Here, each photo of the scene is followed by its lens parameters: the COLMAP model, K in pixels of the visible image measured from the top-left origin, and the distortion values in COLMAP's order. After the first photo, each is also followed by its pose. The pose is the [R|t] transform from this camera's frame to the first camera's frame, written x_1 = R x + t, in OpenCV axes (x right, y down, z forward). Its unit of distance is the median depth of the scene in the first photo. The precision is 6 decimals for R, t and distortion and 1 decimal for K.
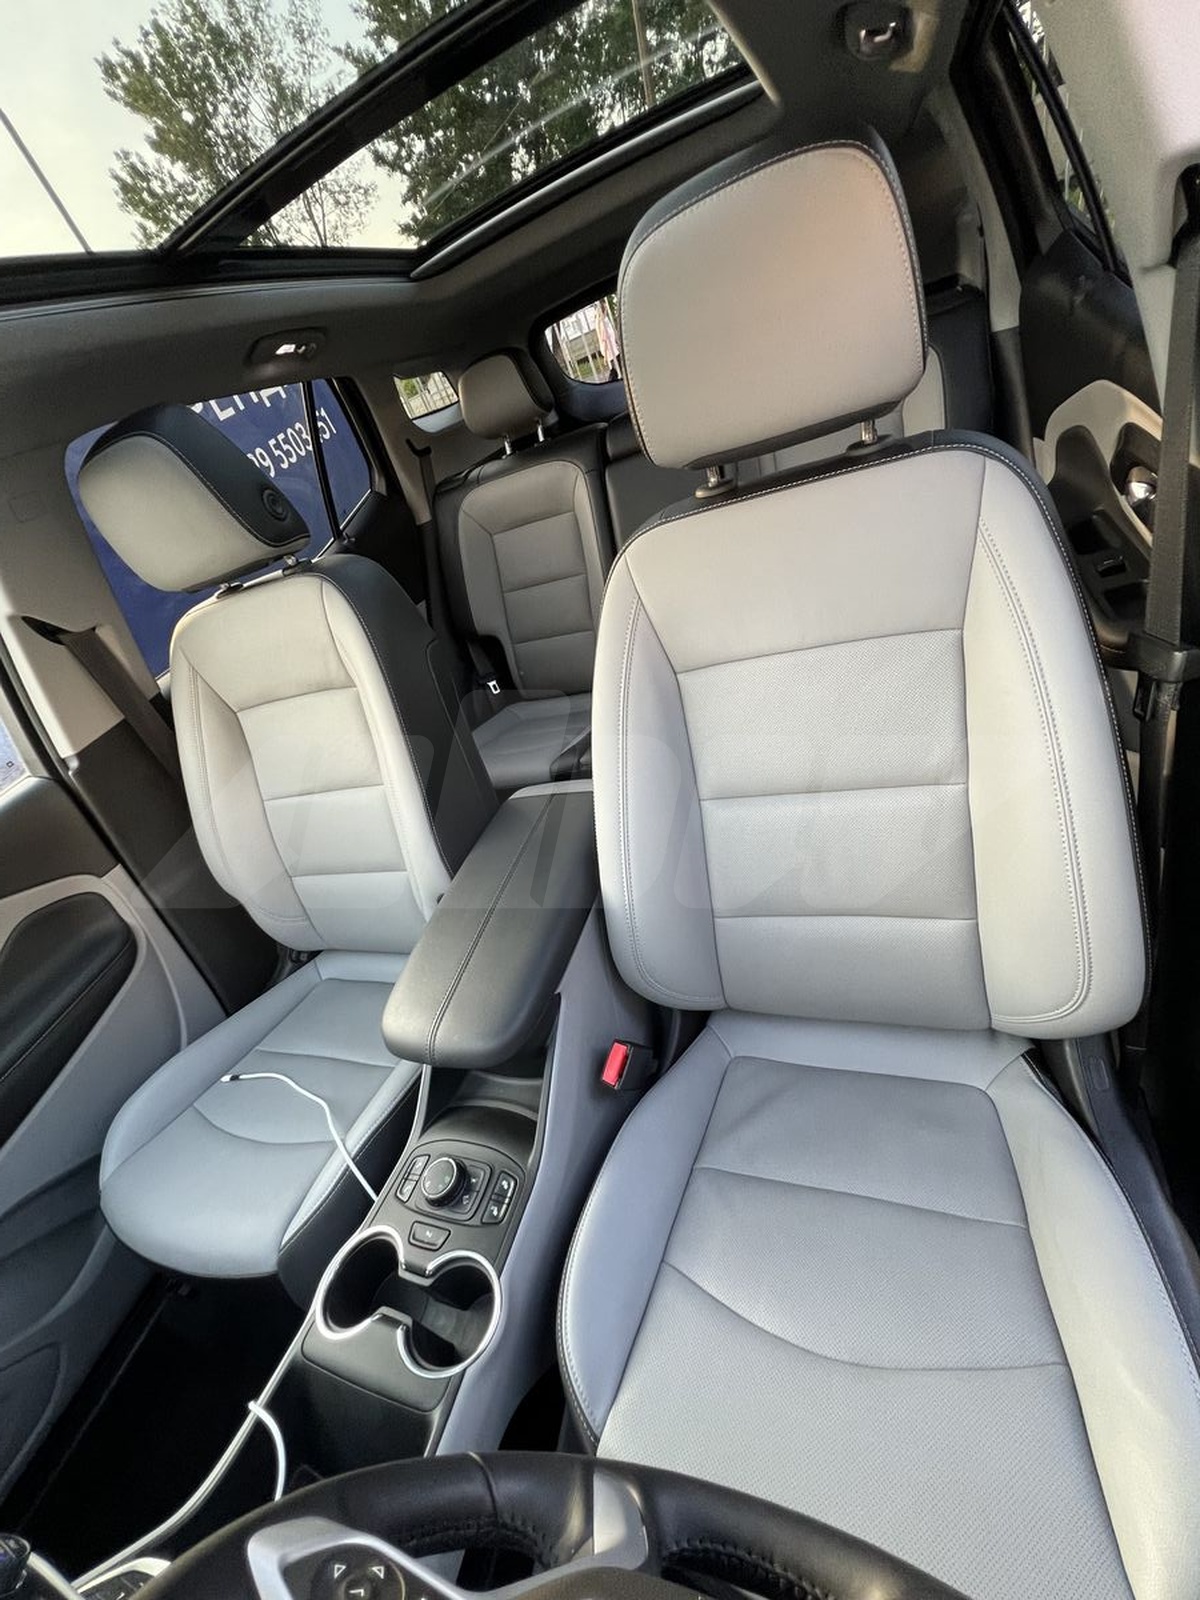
lens RADIAL K [[629.4, 0, 600.0], [0, 629.4, 800.0], [0, 0, 1]] dist [-0.009140, -0.000045]
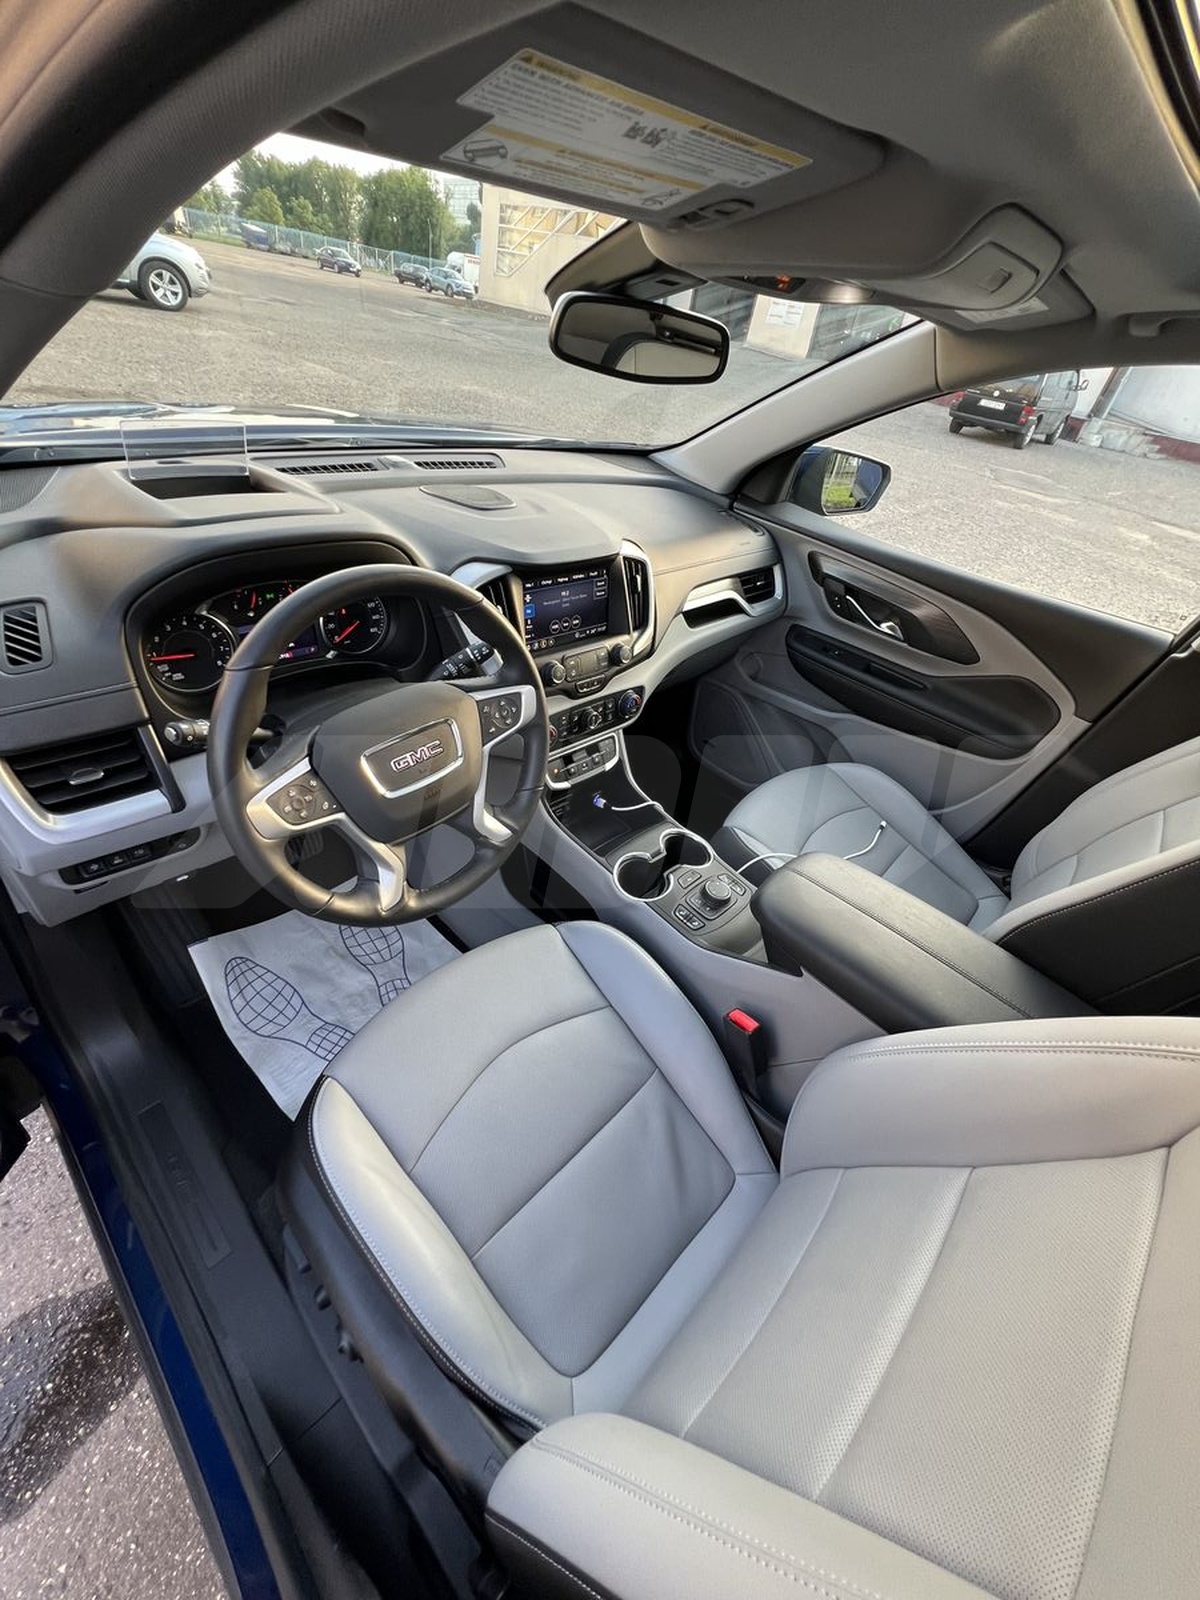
lens RADIAL K [[629.4, 0, 600.0], [0, 629.4, 800.0], [0, 0, 1]] dist [-0.009140, -0.000045]
pose [[-0.469006, 0.721875, -0.508851, 0.508947], [-0.507404, 0.251343, 0.824238, -0.570235], [0.722893, 0.644765, 0.248400, 0.312906]]
